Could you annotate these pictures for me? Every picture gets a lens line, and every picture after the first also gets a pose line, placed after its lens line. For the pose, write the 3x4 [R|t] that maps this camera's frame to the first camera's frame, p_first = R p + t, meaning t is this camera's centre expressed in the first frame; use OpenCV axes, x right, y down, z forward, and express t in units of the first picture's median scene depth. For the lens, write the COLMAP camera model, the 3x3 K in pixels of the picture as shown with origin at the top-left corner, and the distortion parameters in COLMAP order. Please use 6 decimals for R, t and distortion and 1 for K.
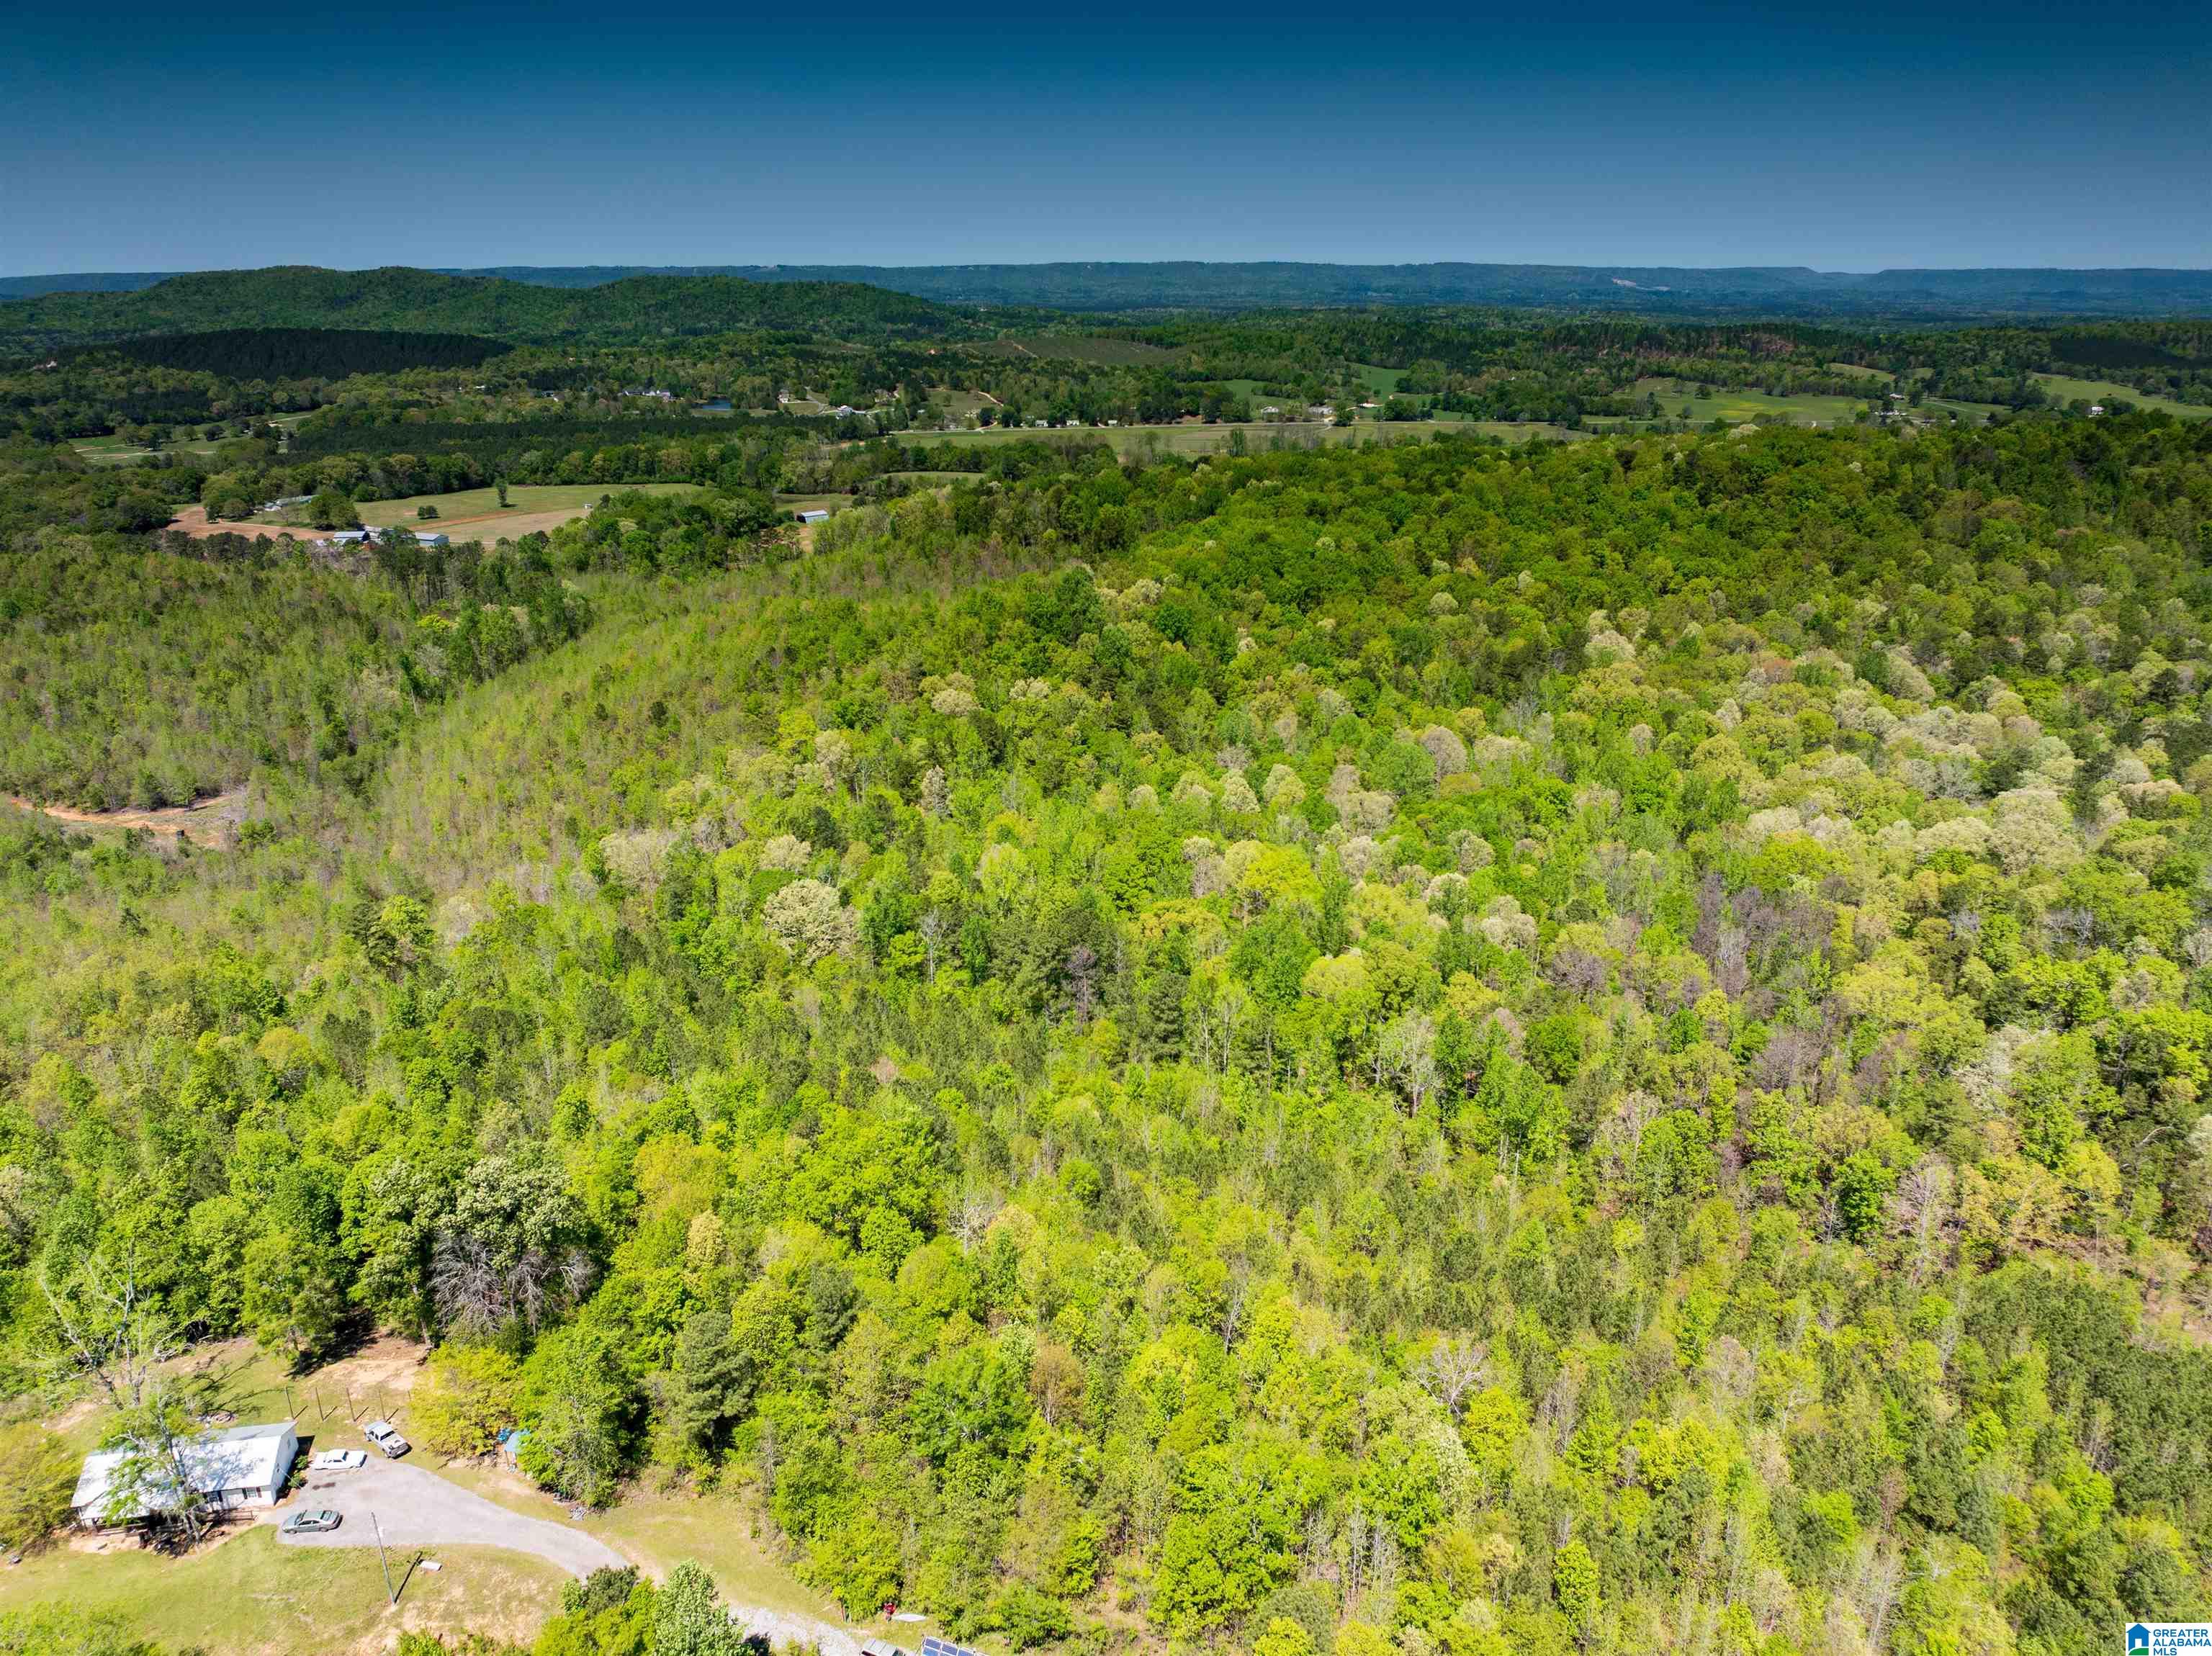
lens RADIAL K [[1568.9, 0, 1106.0], [0, 1568.9, 828.0], [0, 0, 1]] dist [-0.042916, 0.005052]
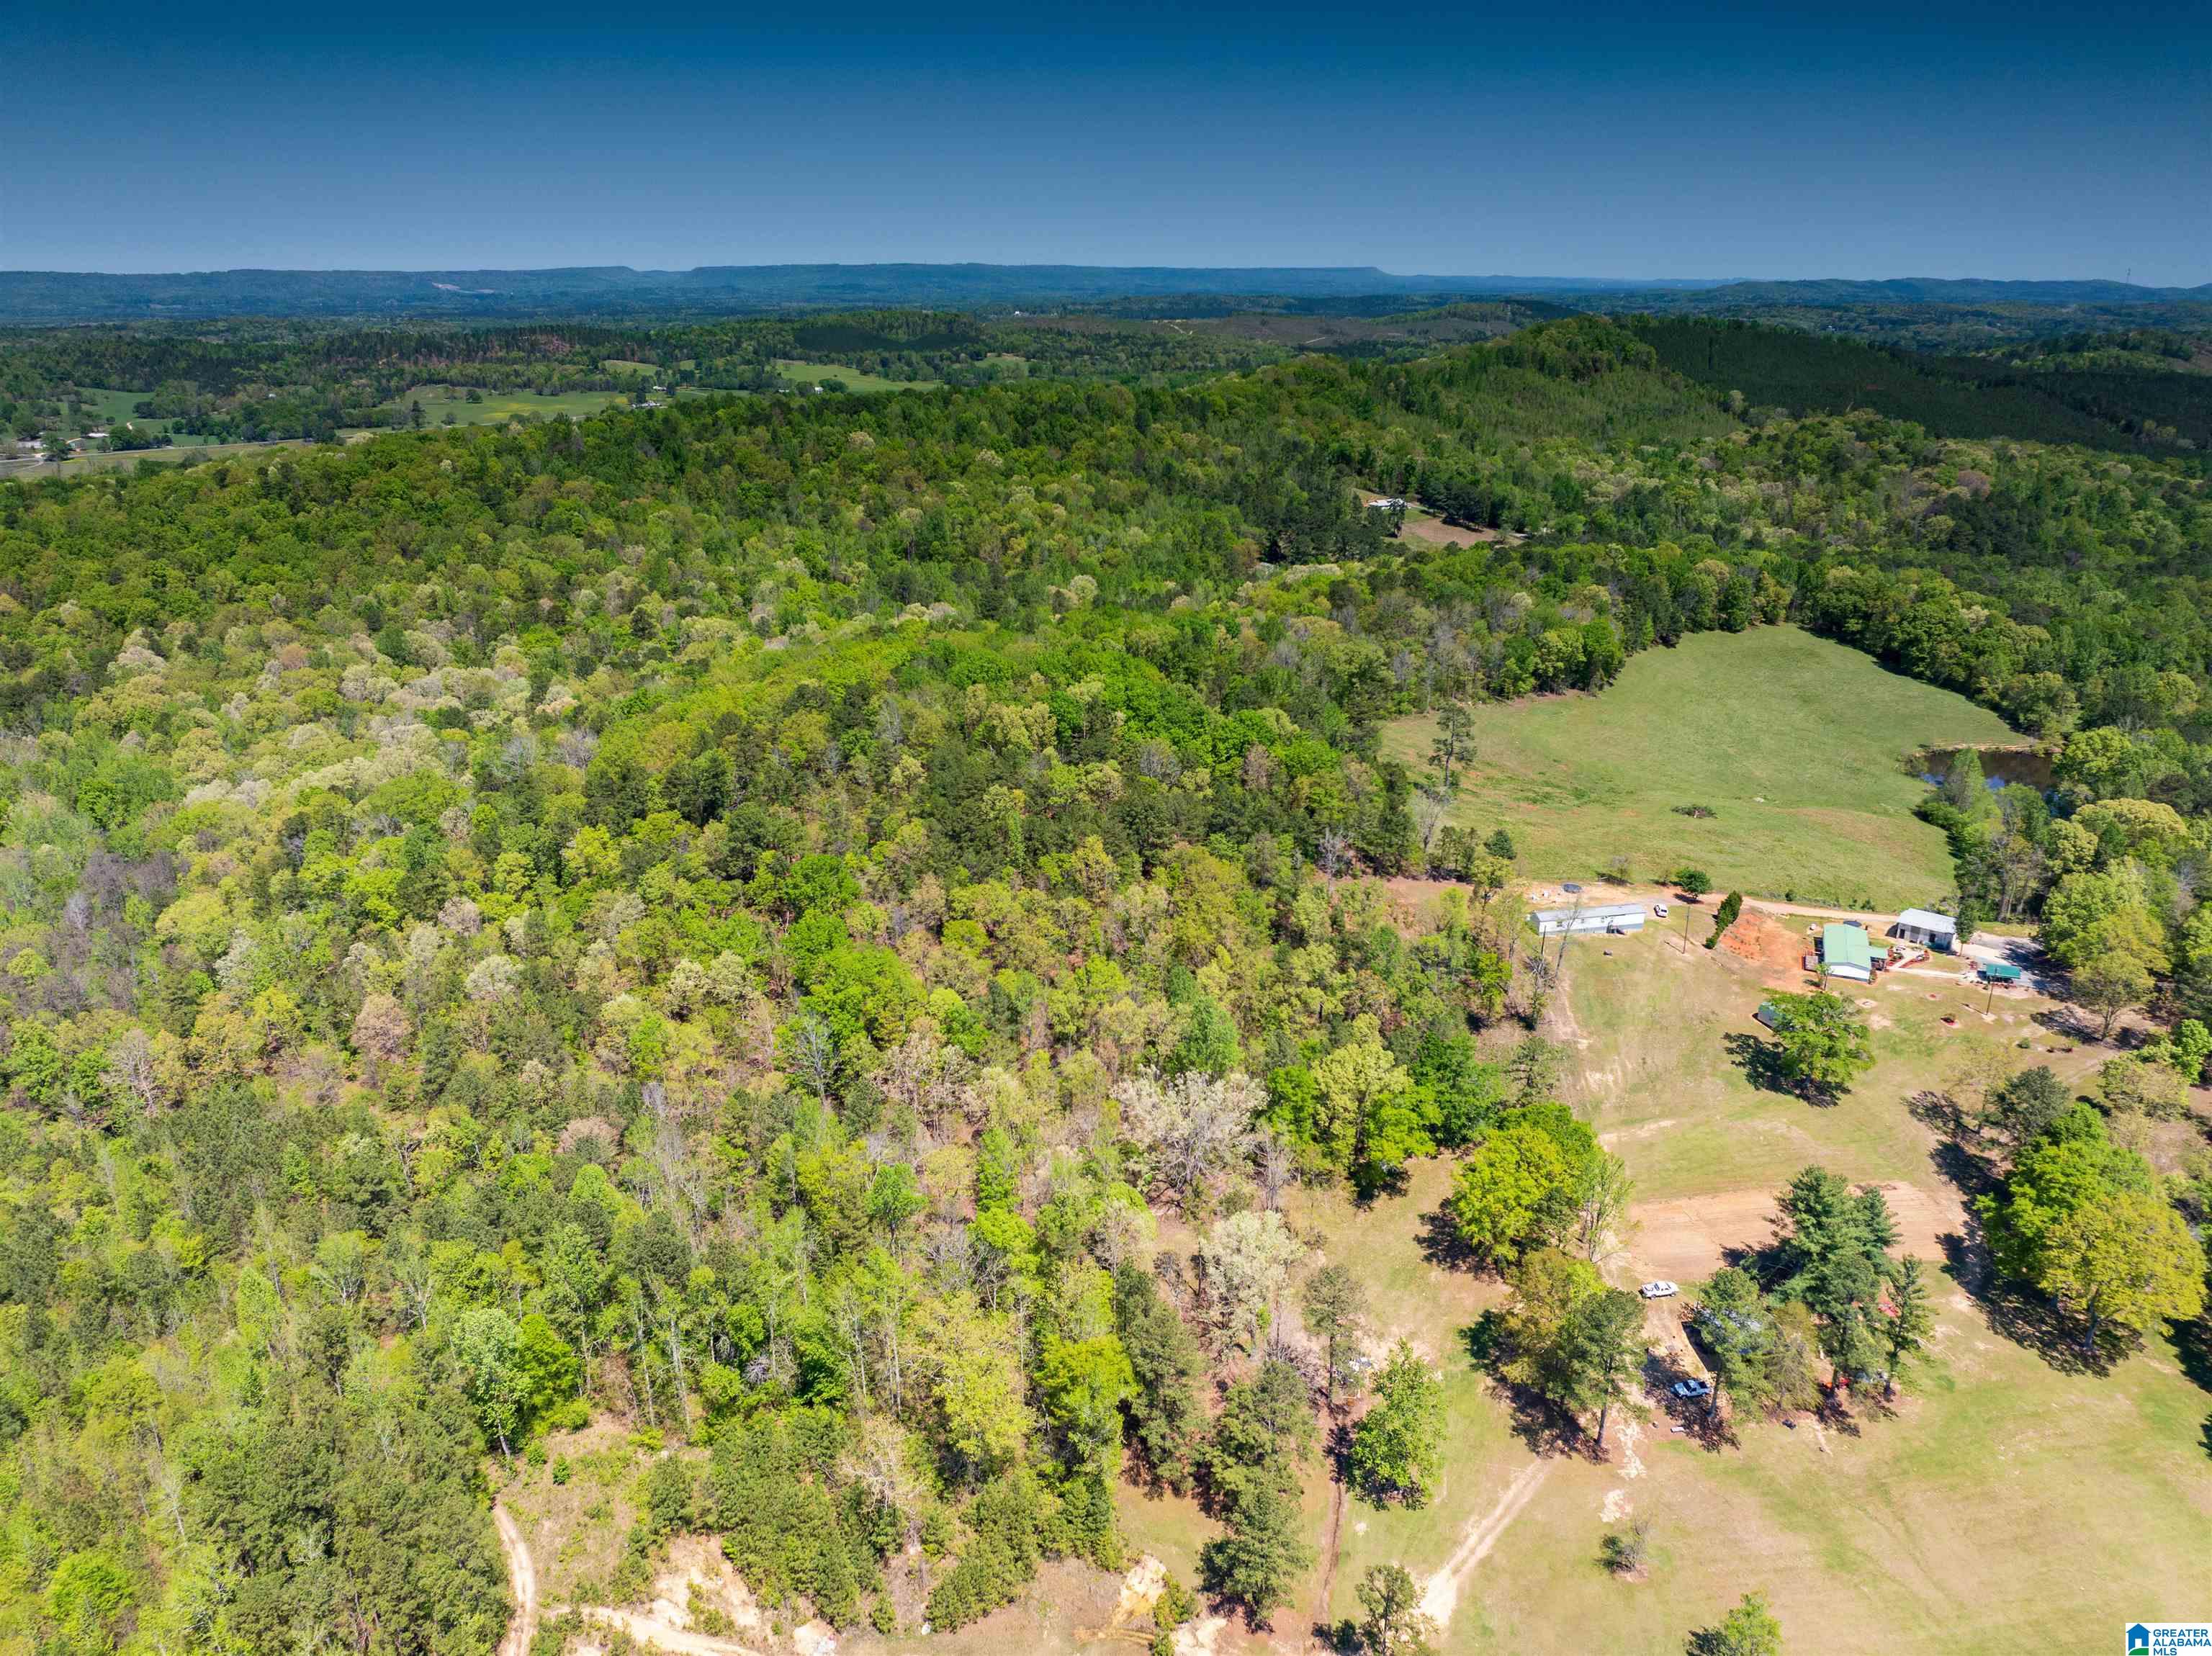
lens RADIAL K [[1560.2, 0, 1120.1], [0, 1560.2, 827.7], [0, 0, 1]] dist [-0.045841, 0.011197]
pose [[0.771492, -0.214347, 0.599045, 0.045955], [0.213637, 0.974150, 0.073429, 0.013819], [-0.599299, 0.071328, 0.797341, -0.049886]]
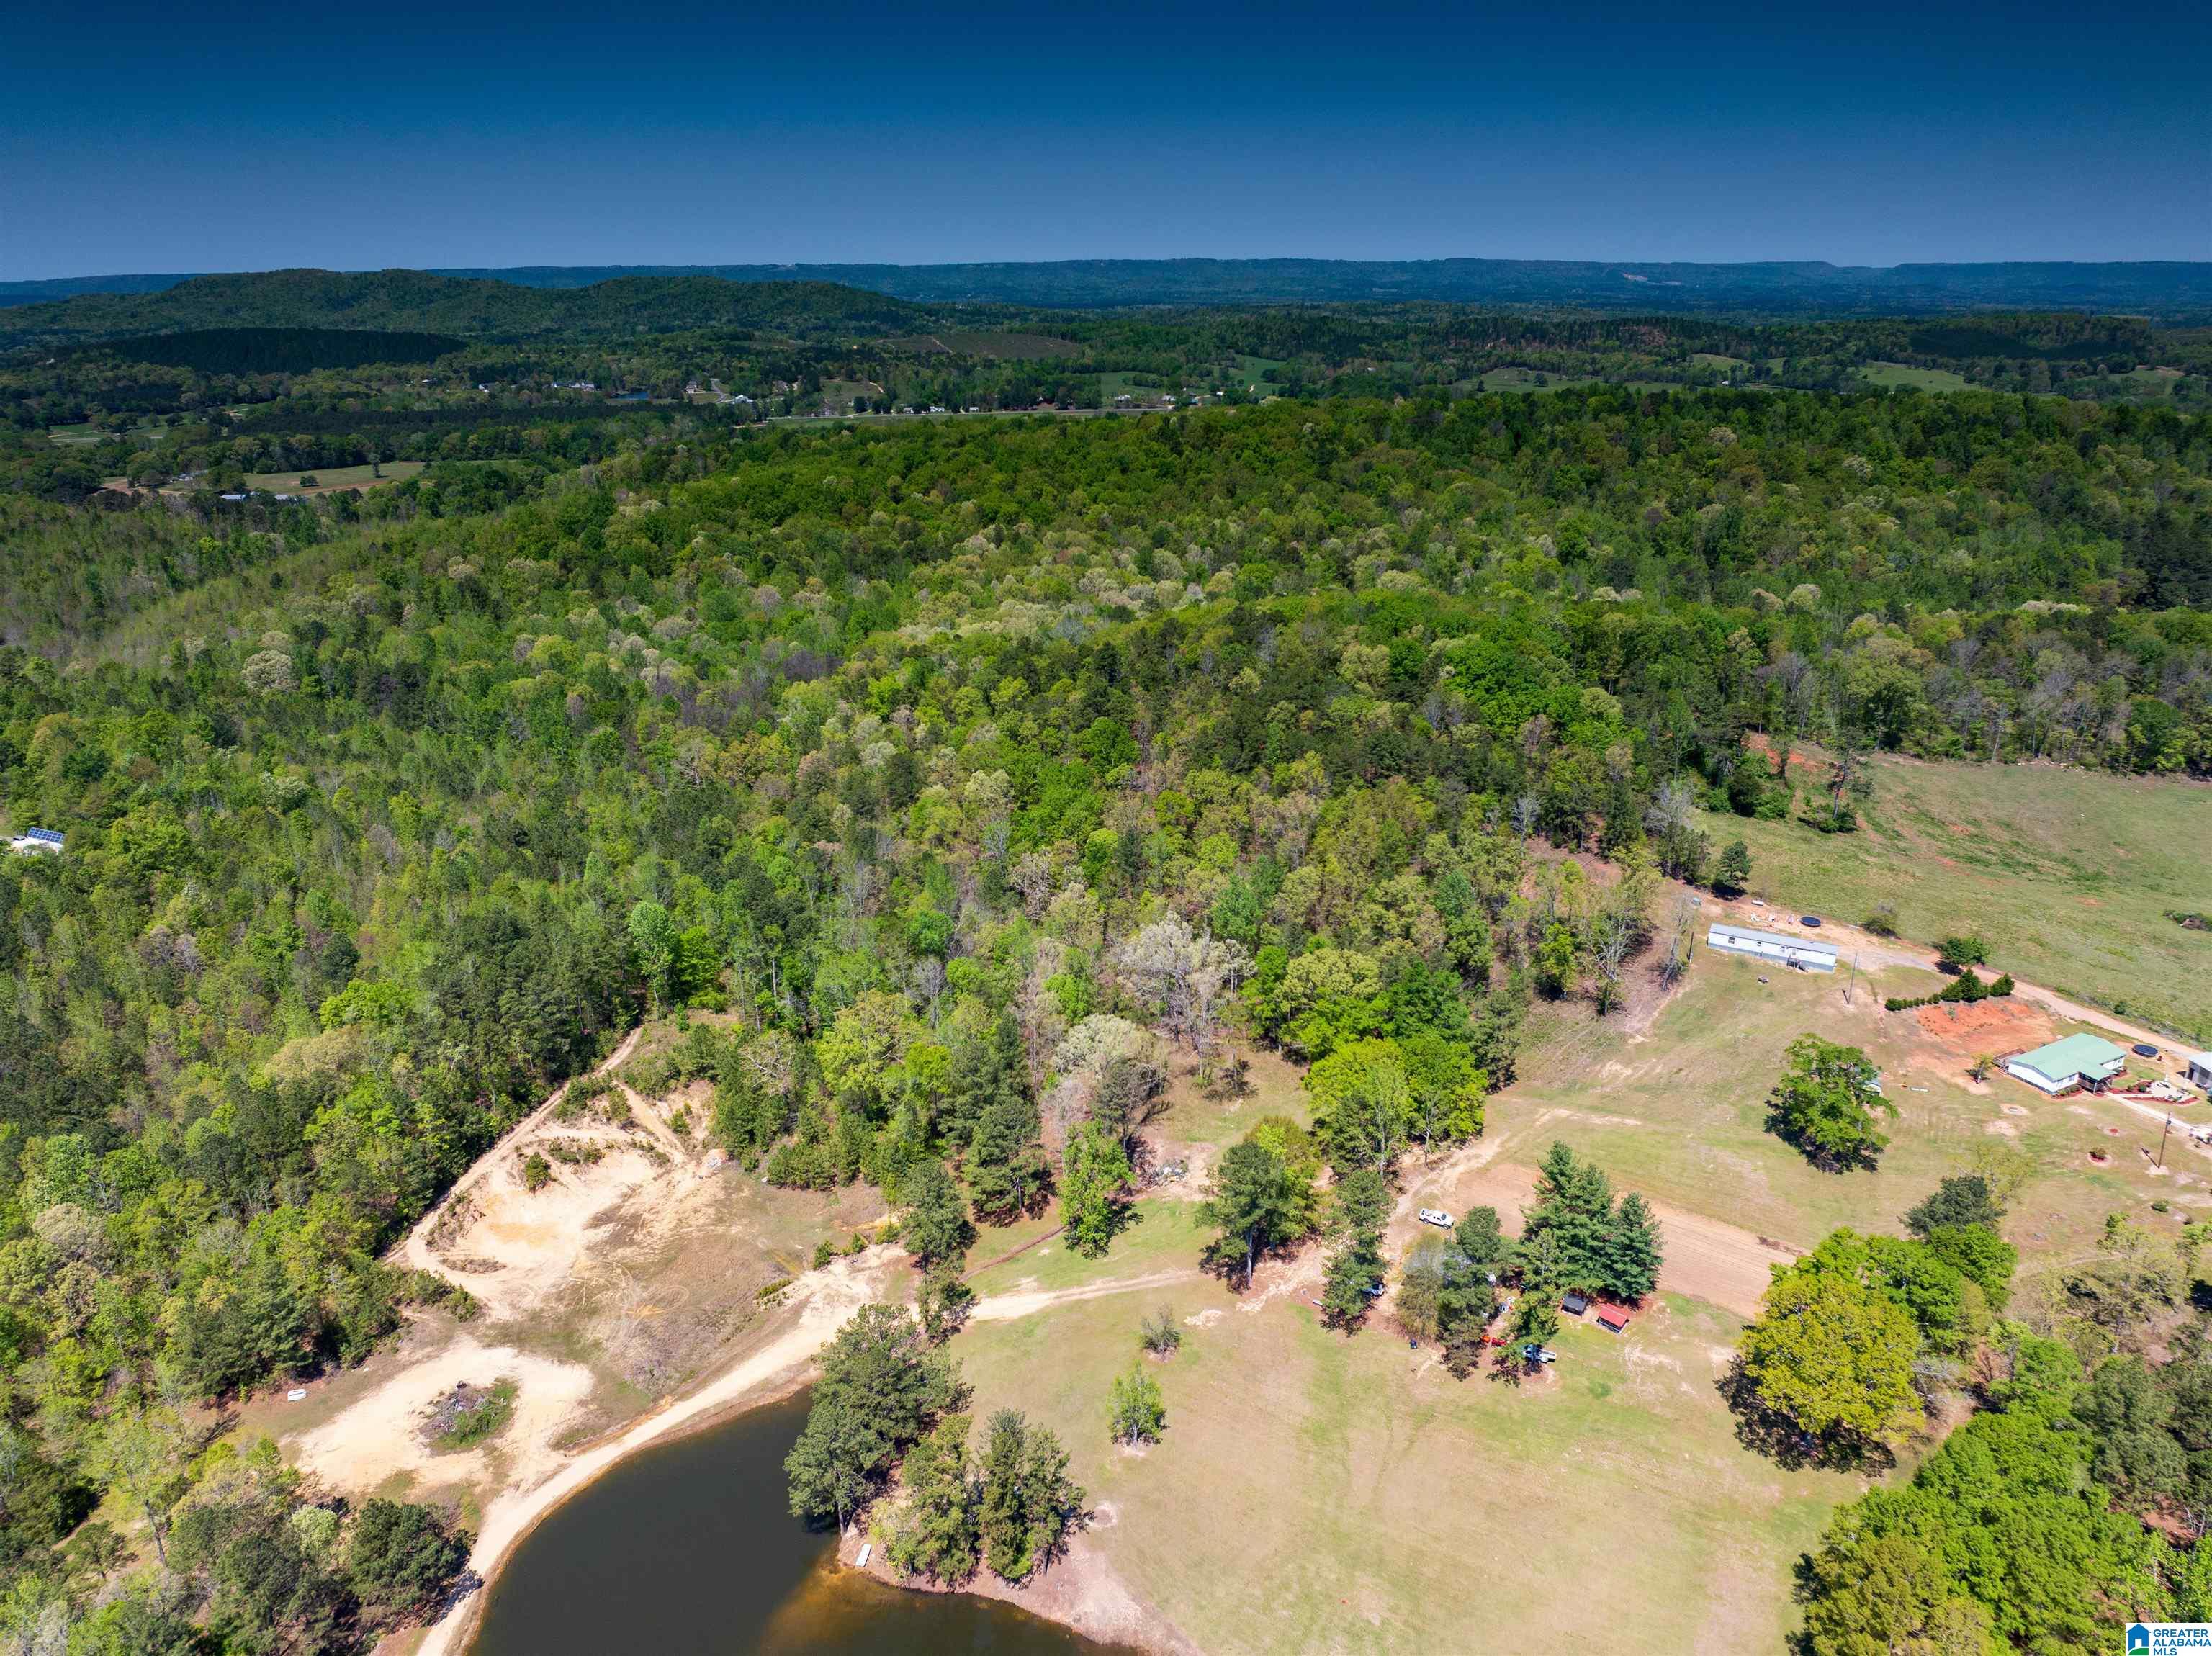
lens RADIAL K [[1560.2, 0, 1120.1], [0, 1560.2, 827.7], [0, 0, 1]] dist [-0.045841, 0.011197]
pose [[0.999864, 0.001970, -0.016401, 0.114969], [-0.001905, 0.999990, 0.003931, 0.032834], [0.016409, -0.003900, 0.999858, -0.102658]]
